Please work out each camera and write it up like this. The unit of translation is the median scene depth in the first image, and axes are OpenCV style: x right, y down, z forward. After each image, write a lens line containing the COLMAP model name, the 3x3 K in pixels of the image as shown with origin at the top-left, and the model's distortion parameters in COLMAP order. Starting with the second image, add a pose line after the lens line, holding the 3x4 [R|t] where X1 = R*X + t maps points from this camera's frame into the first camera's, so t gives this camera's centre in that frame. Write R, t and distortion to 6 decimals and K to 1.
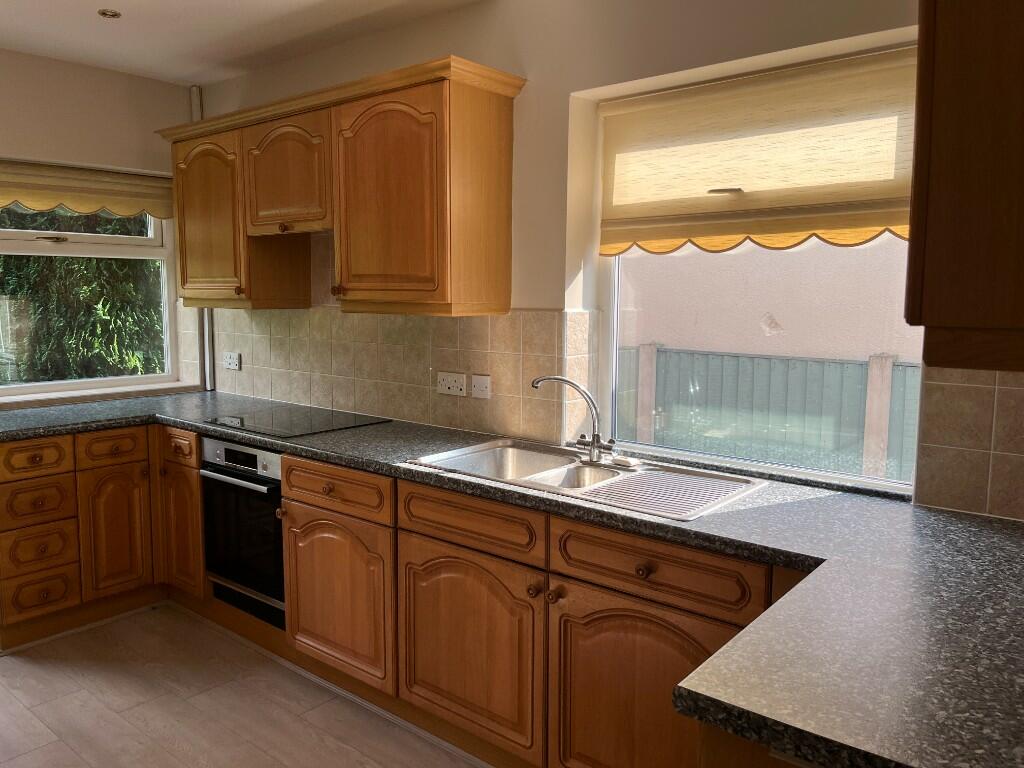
lens RADIAL K [[780.5, 0, 511.7], [0, 780.5, 381.5], [0, 0, 1]] dist [0.000441, -0.002220]
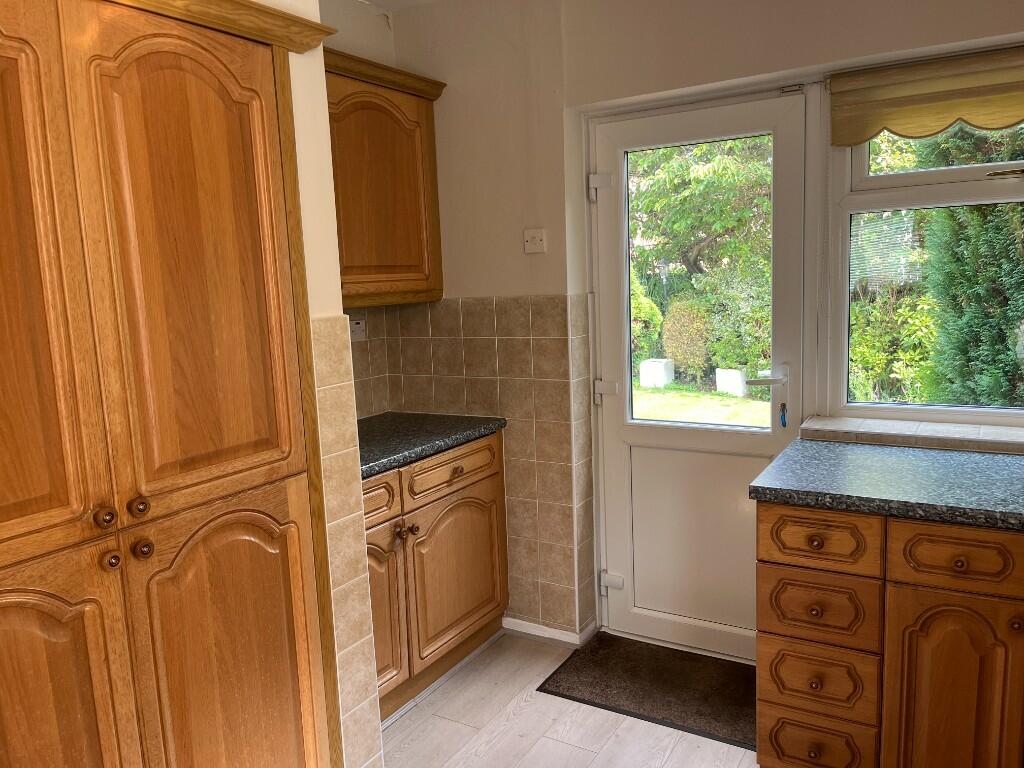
lens RADIAL K [[780.5, 0, 512.6], [0, 780.5, 384.4], [0, 0, 1]] dist [0.000441, -0.002220]
pose [[0.146836, 0.126071, -0.981094, -0.052499], [-0.074420, 0.990442, 0.116134, -0.075843], [0.986357, 0.055960, 0.154815, 0.640961]]
